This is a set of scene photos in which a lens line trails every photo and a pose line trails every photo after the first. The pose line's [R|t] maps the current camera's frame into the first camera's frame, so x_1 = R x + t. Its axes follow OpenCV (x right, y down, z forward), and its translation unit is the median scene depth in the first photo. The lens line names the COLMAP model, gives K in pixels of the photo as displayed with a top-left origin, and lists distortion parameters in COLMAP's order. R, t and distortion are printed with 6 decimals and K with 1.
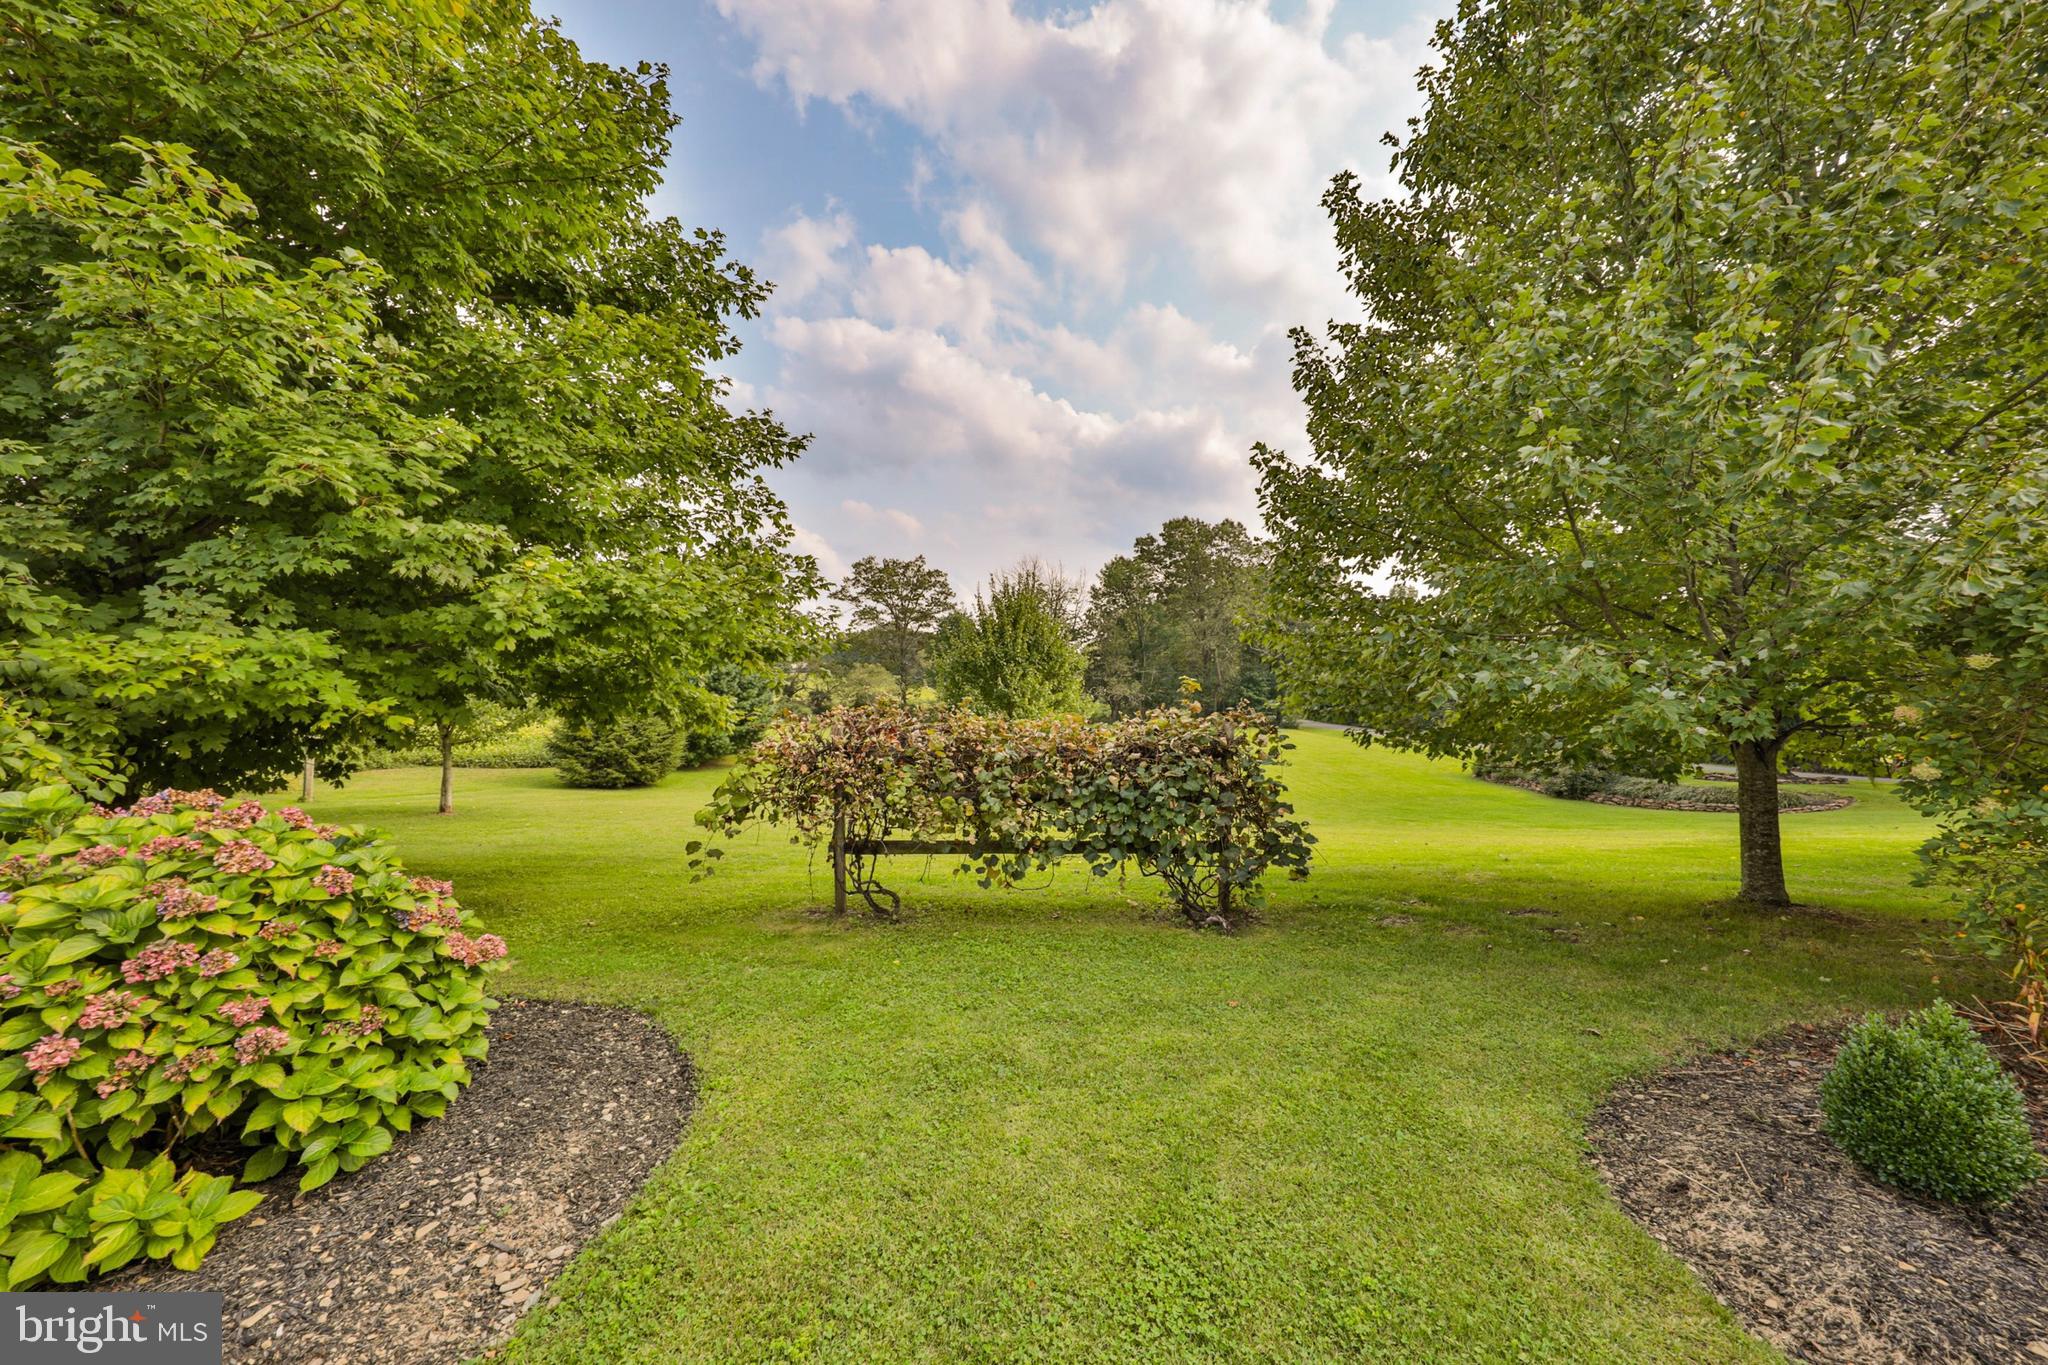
lens RADIAL K [[688.6, 0, 1027.5], [0, 688.6, 683.2], [0, 0, 1]] dist [0.002024, -0.000376]
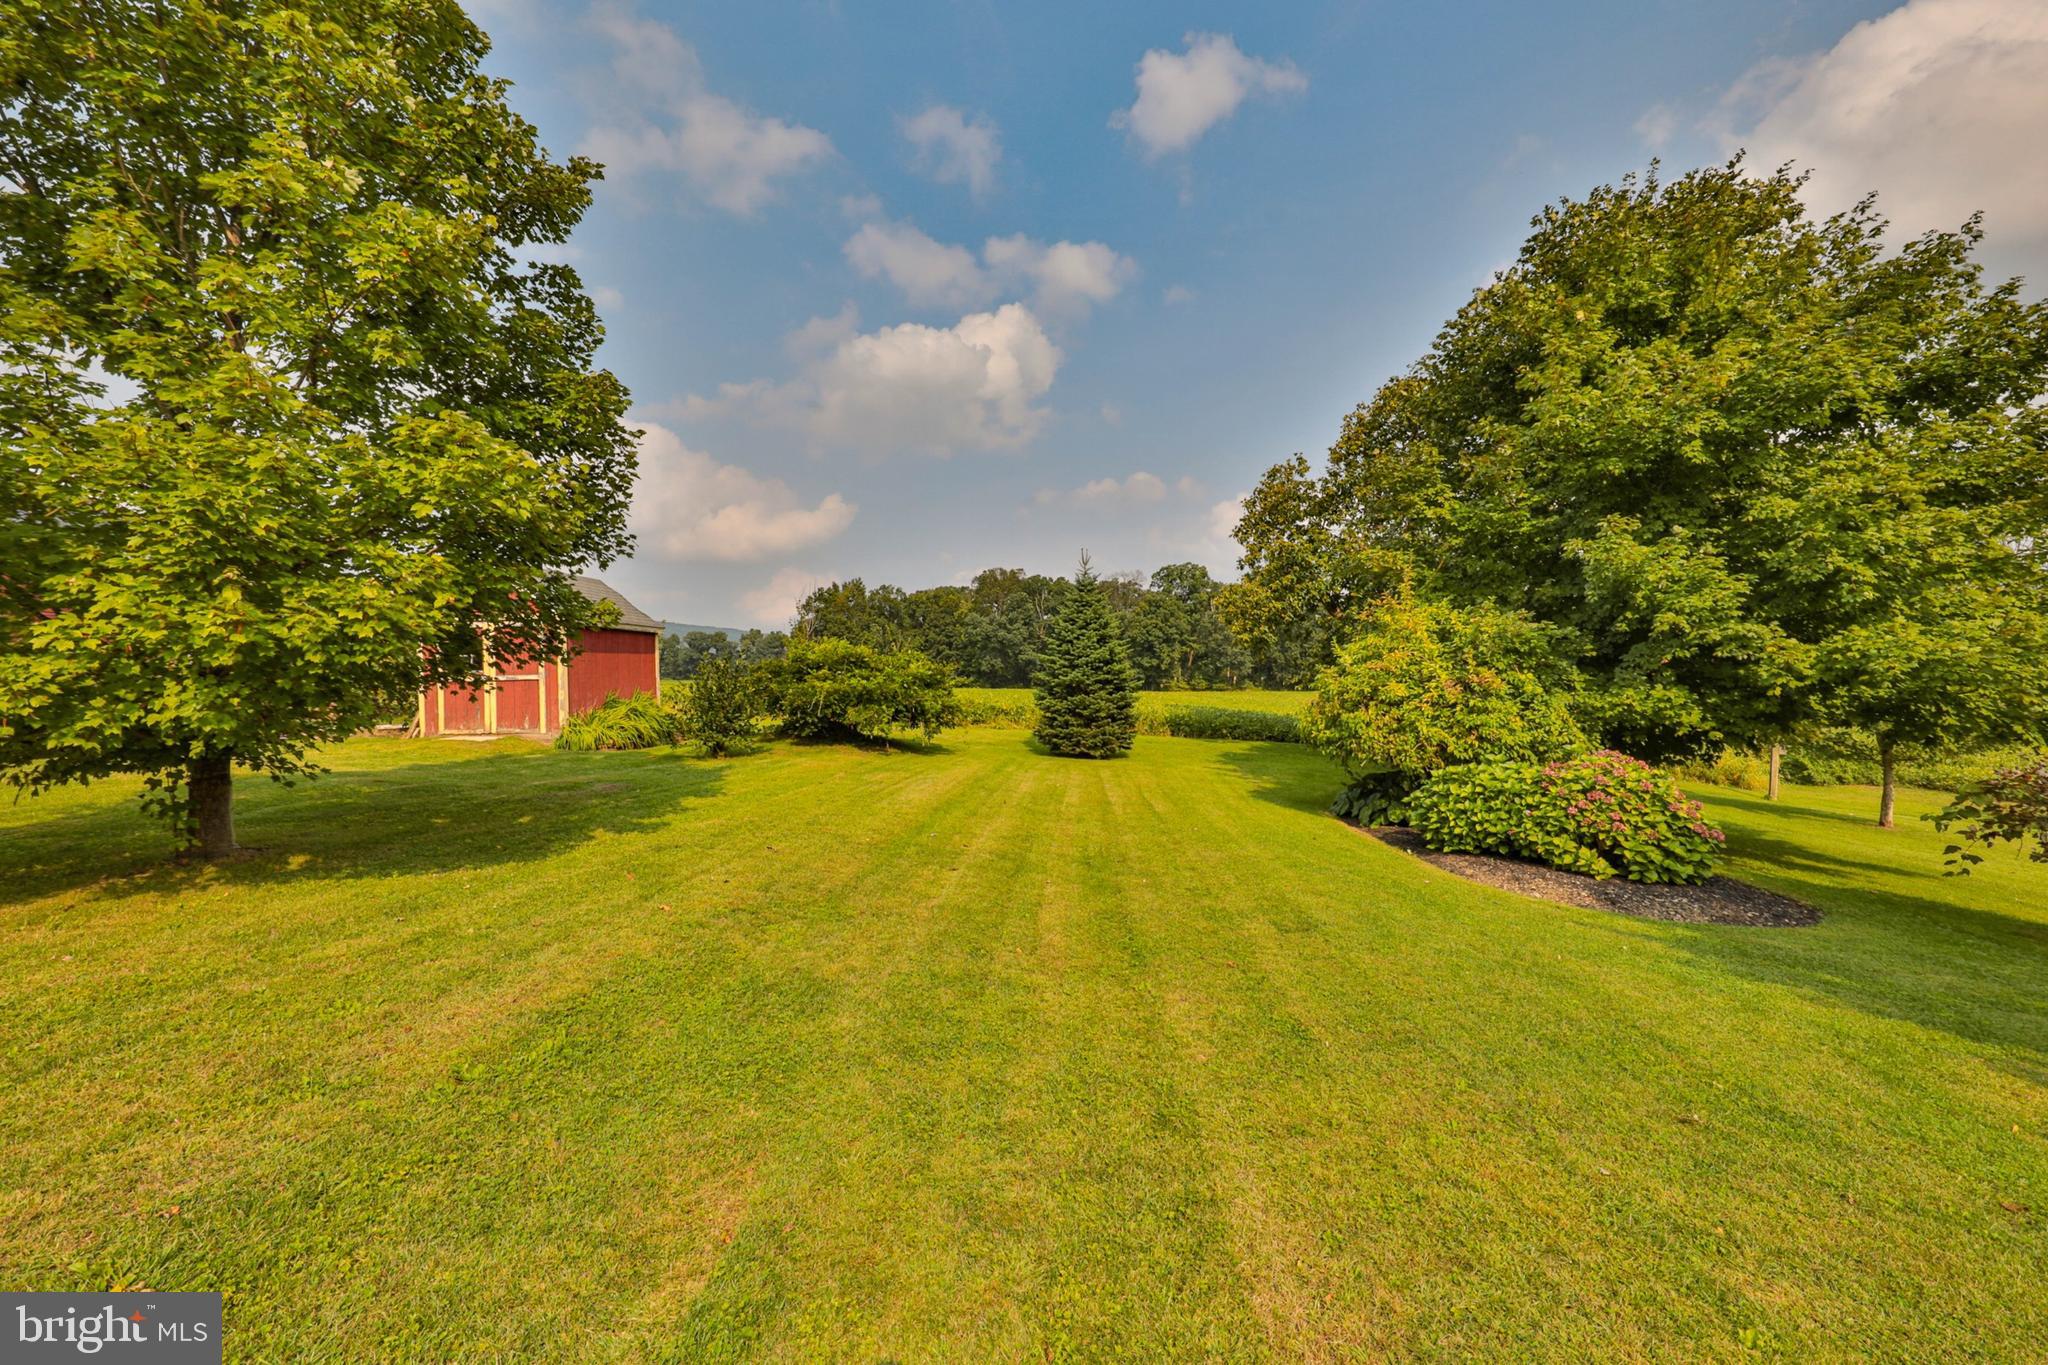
lens RADIAL K [[688.6, 0, 1021.5], [0, 688.6, 675.5], [0, 0, 1]] dist [0.002024, -0.000376]
pose [[-0.101211, -0.011442, -0.994799, 2.107190], [-0.014235, 0.999848, -0.010052, -0.105041], [0.994763, 0.013143, -0.101359, -1.290708]]
